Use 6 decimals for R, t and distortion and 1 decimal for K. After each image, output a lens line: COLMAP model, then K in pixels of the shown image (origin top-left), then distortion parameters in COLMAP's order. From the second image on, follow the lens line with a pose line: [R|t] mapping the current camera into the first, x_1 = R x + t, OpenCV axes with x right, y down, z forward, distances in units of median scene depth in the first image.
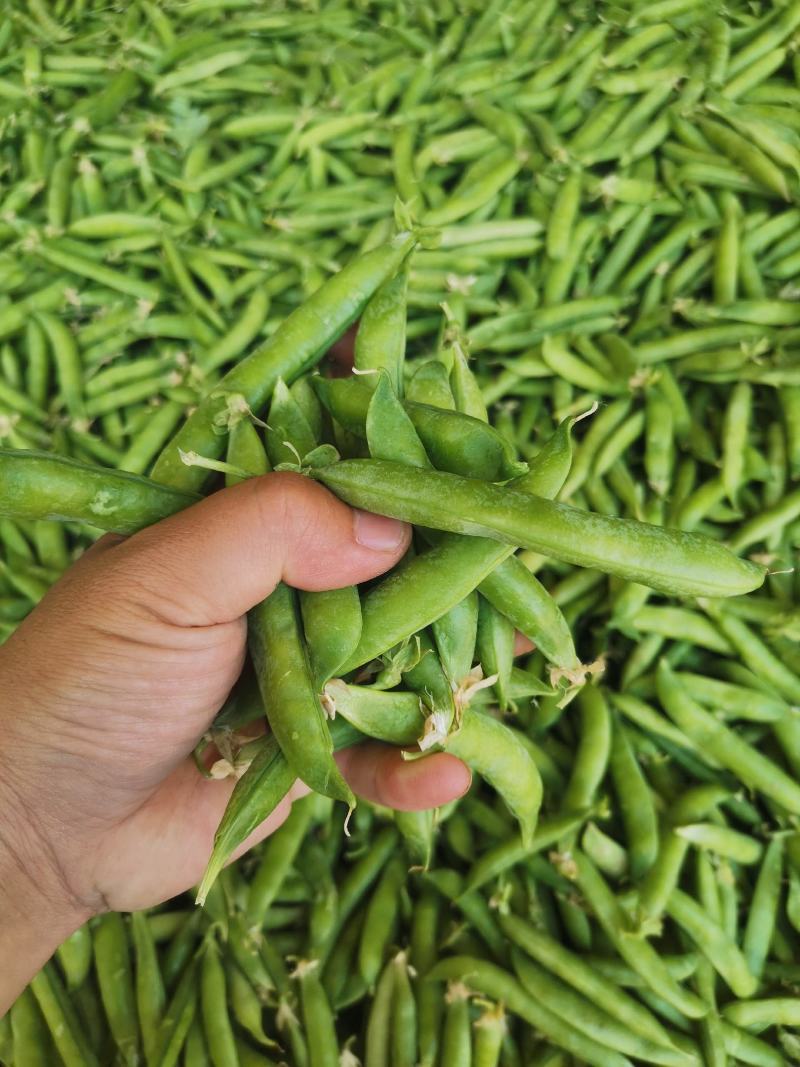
lens RADIAL K [[814.9, 0, 400.0], [0, 814.9, 533.5], [0, 0, 1]] dist [0.025521, -0.004234]
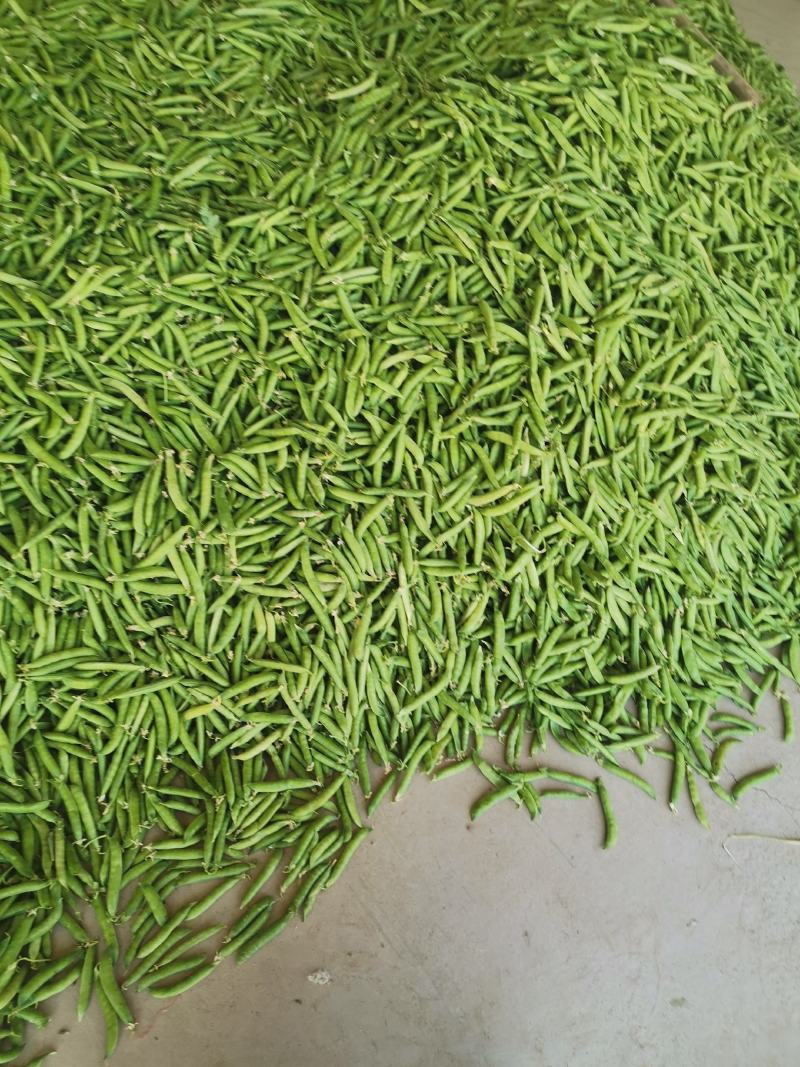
lens RADIAL K [[814.9, 0, 400.0], [0, 814.9, 533.5], [0, 0, 1]] dist [0.025521, -0.004234]
pose [[0.960014, -0.116826, 0.254412, -0.445083], [0.067405, 0.978490, 0.194970, -0.091623], [-0.271717, -0.170025, 0.947239, -1.355240]]
